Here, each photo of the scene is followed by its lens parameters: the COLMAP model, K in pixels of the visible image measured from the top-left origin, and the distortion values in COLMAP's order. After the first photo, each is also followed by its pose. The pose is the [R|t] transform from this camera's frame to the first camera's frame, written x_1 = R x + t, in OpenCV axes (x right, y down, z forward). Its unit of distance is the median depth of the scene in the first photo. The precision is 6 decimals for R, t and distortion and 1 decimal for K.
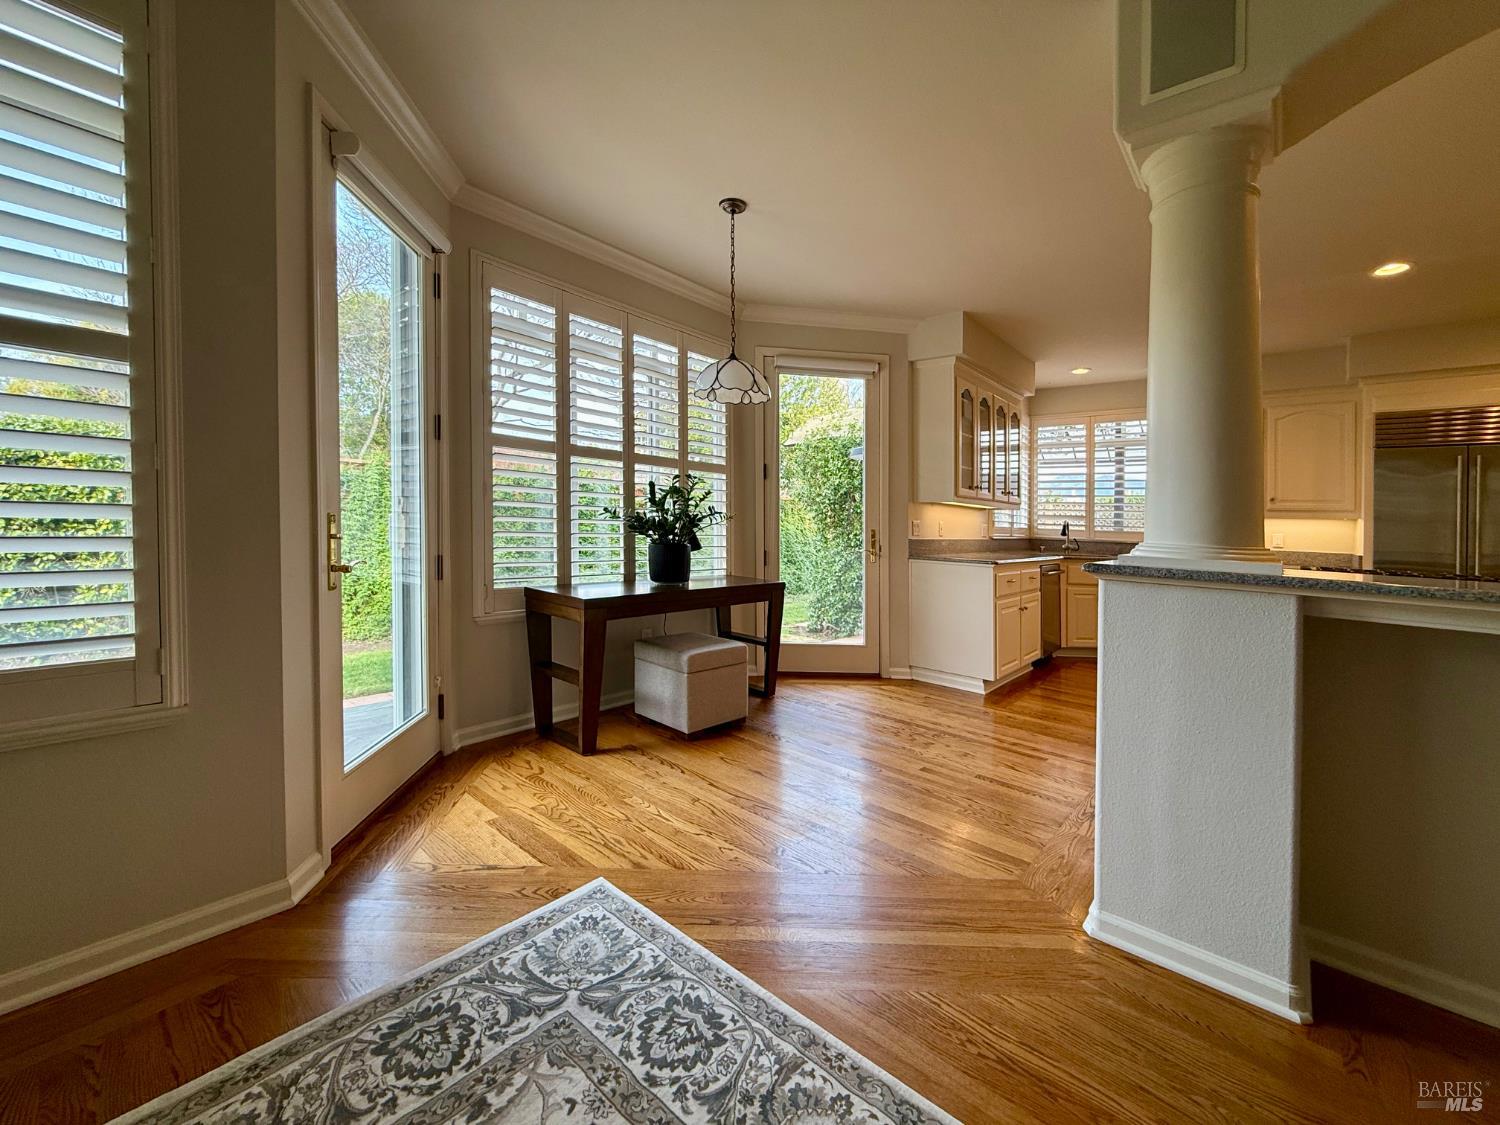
lens RADIAL K [[610.4, 0, 757.5], [0, 610.4, 502.4], [0, 0, 1]] dist [-0.000625, -0.000027]
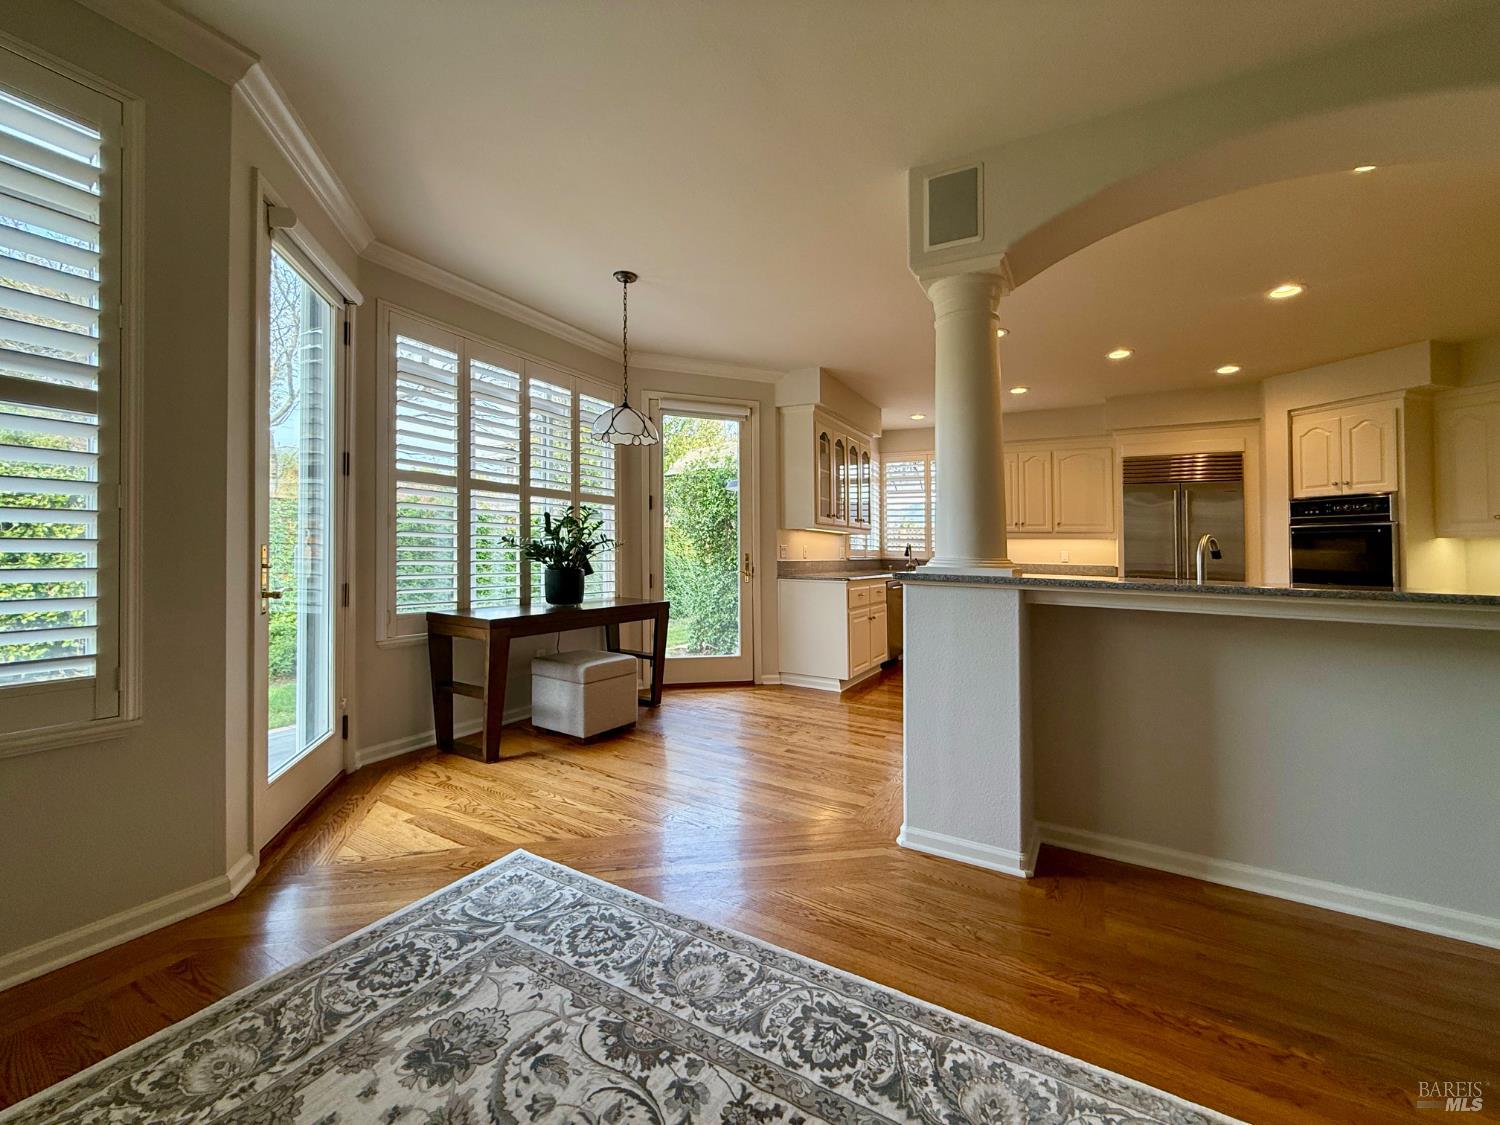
lens RADIAL K [[604.4, 0, 755.2], [0, 604.4, 495.3], [0, 0, 1]] dist [-0.001521, -0.000036]
pose [[0.980837, 0.001078, 0.194828, -0.024076], [0.009733, 0.998465, -0.054523, -0.002856], [-0.194588, 0.055374, 0.979321, -0.183482]]
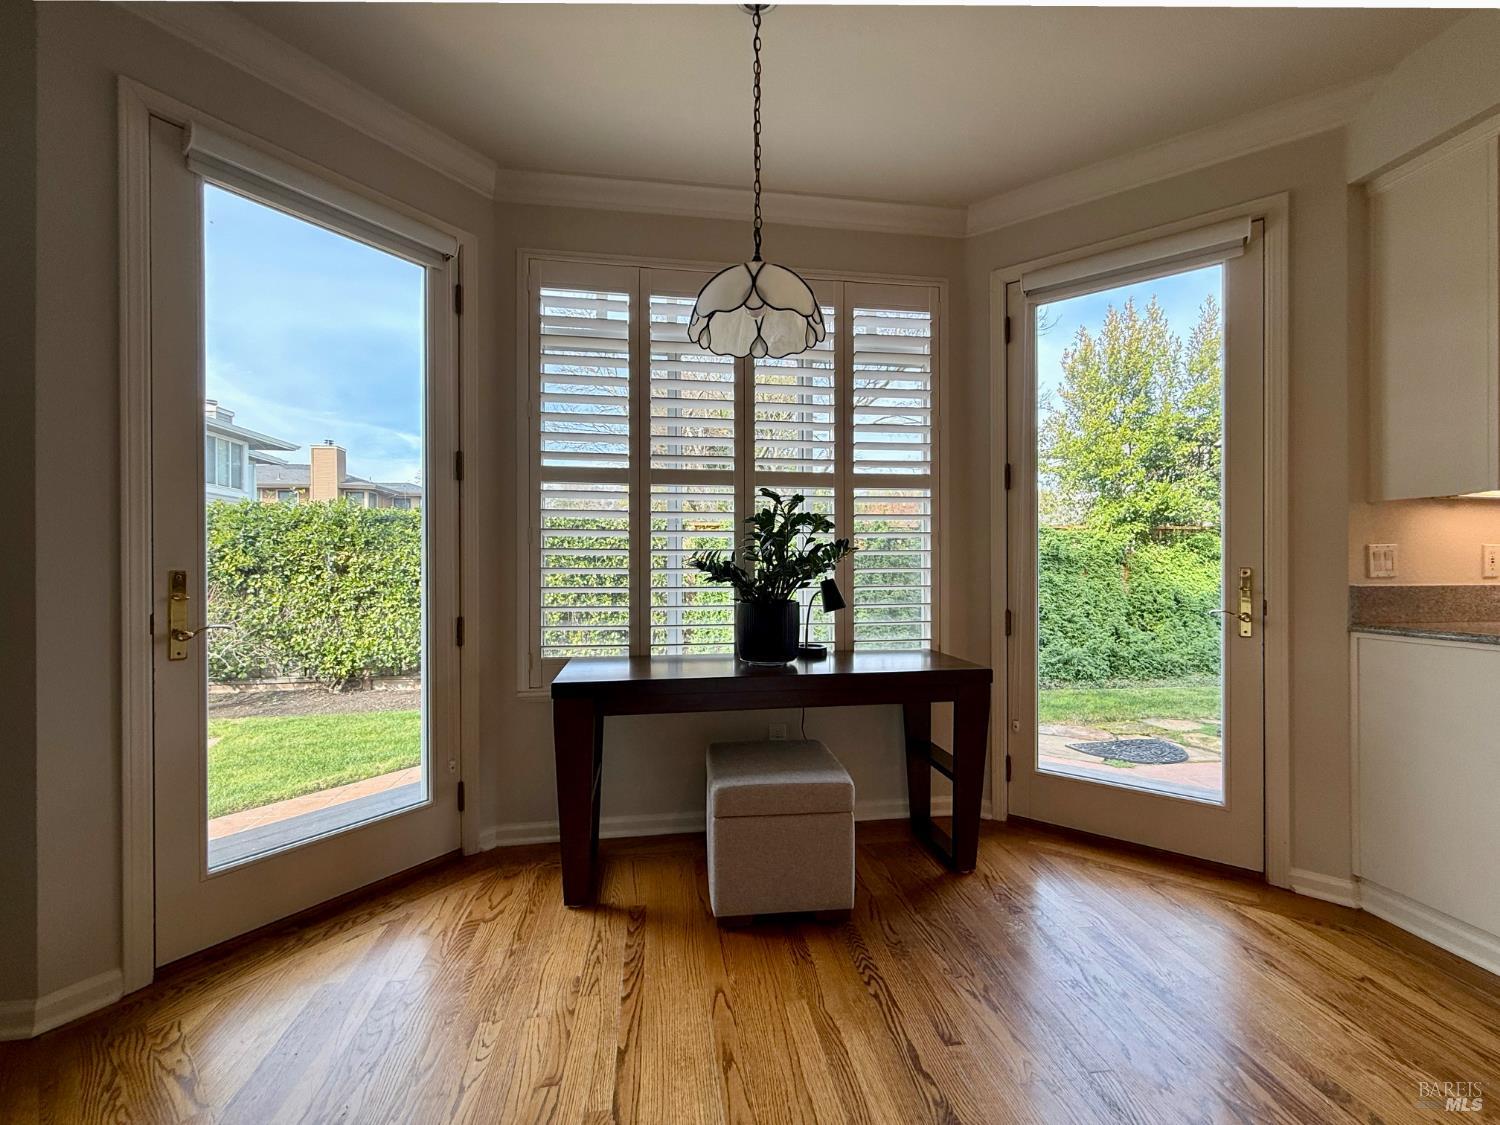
lens RADIAL K [[614.1, 0, 750.1], [0, 614.1, 575.9], [0, 0, 1]] dist [-0.003168, 0.000045]
pose [[0.758547, -0.026693, -0.651072, 0.337817], [0.052572, 0.998410, 0.020317, 0.033399], [0.649494, -0.049640, 0.758744, 0.619034]]
